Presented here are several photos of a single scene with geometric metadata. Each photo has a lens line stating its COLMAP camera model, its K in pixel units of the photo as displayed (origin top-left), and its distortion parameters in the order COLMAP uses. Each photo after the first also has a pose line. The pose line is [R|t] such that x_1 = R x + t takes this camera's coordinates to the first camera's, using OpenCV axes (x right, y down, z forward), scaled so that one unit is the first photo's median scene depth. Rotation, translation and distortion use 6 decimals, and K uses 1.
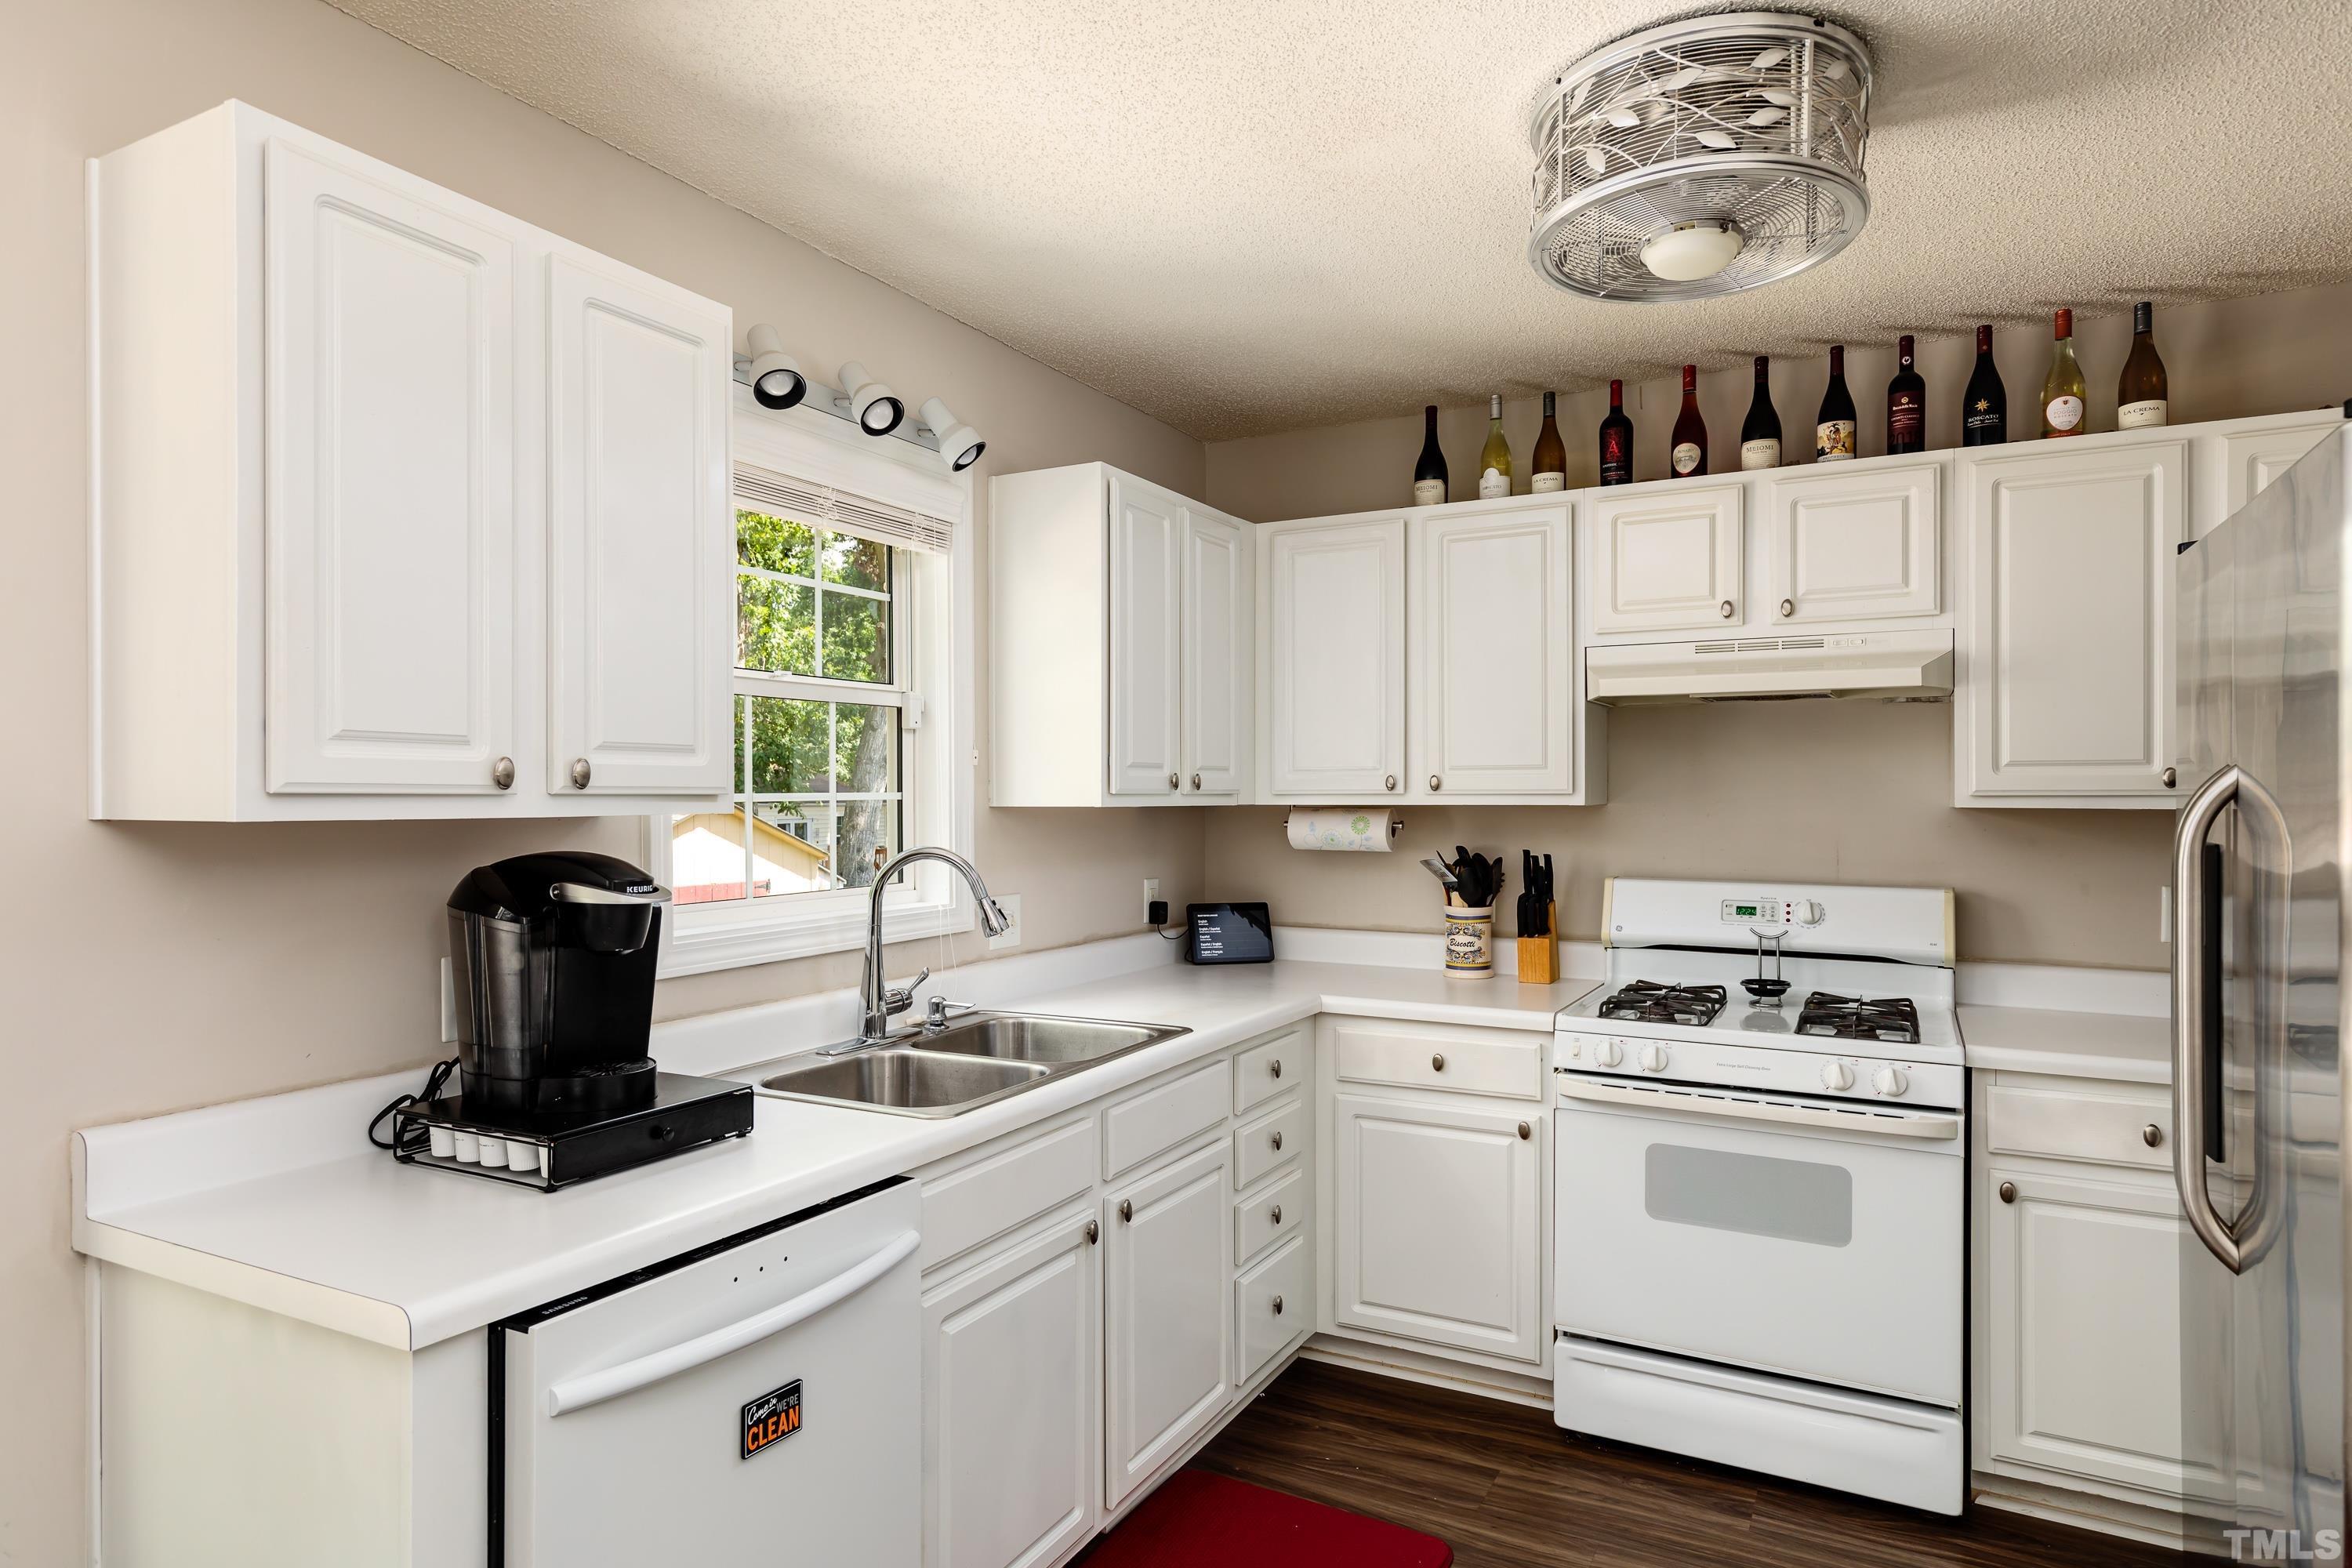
lens RADIAL K [[1340.1, 0, 1176.0], [0, 1340.1, 784.0], [0, 0, 1]] dist [0.002246, -0.001642]
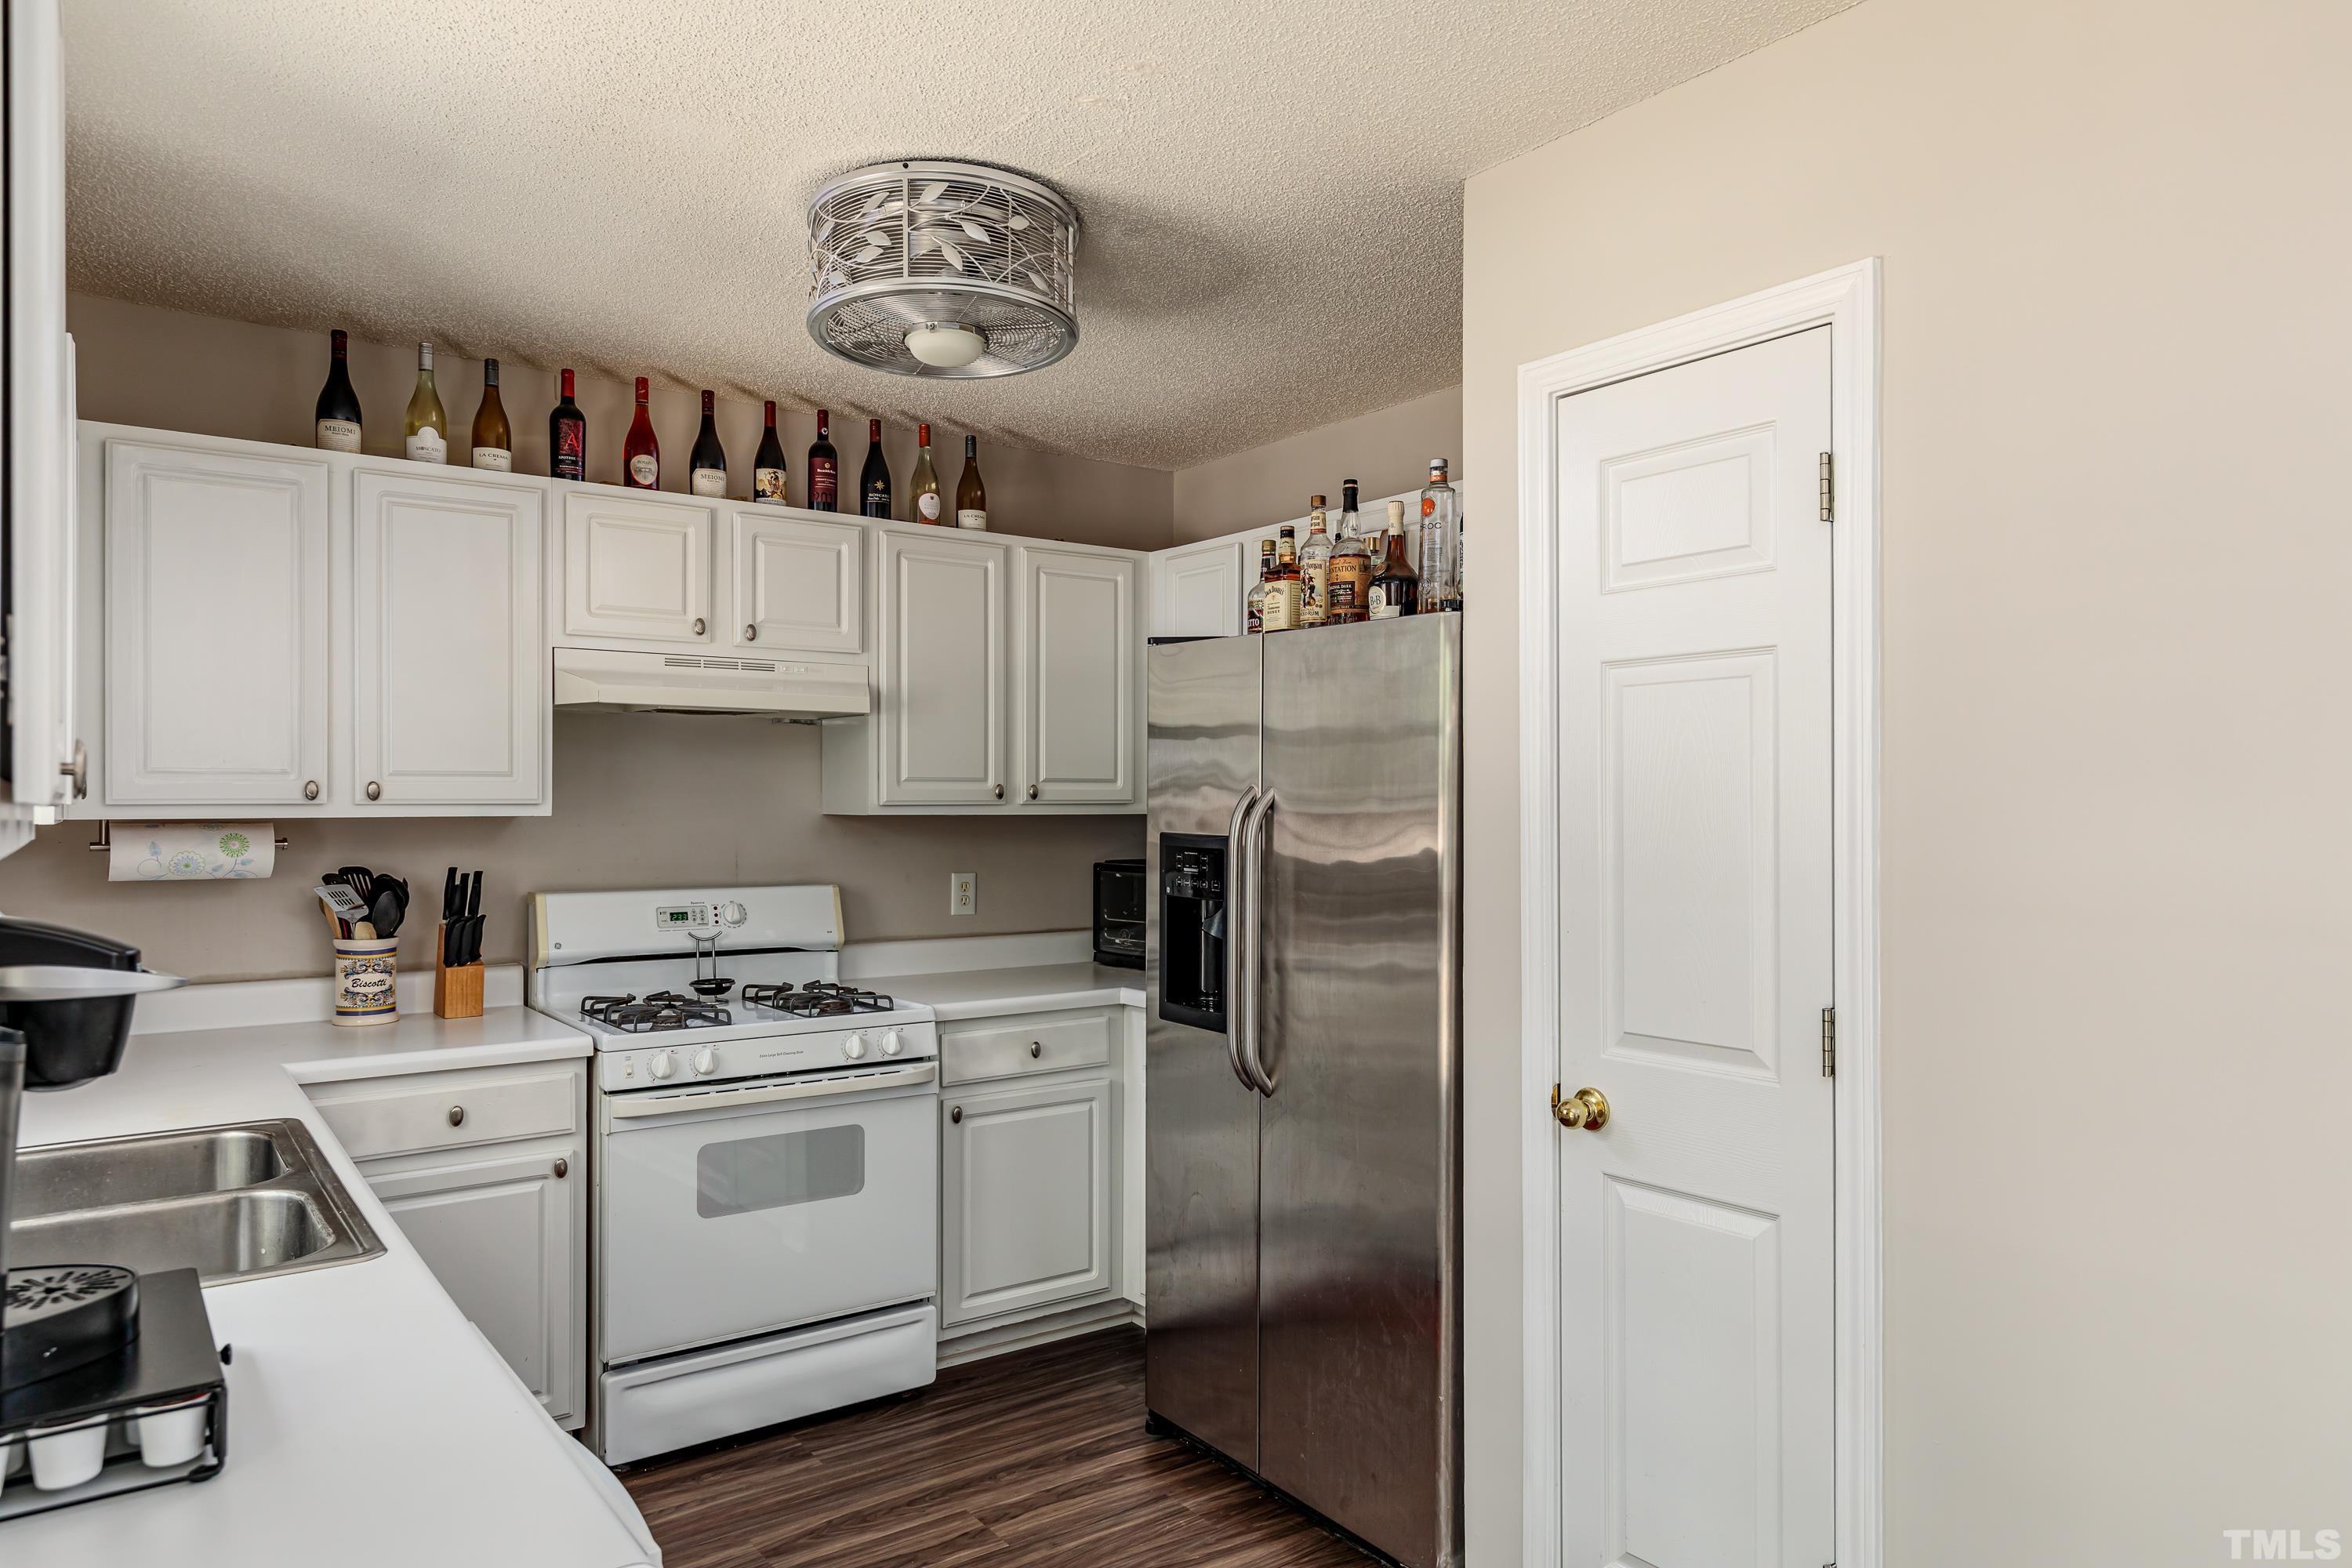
lens RADIAL K [[1452.5, 0, 1176.1], [0, 1452.5, 790.5], [0, 0, 1]] dist [-0.001852, 0.000375]
pose [[0.420143, 0.007513, 0.907427, -0.457113], [-0.005802, 0.999968, -0.005593, 0.001215], [-0.907439, -0.002915, 0.420173, 0.188804]]
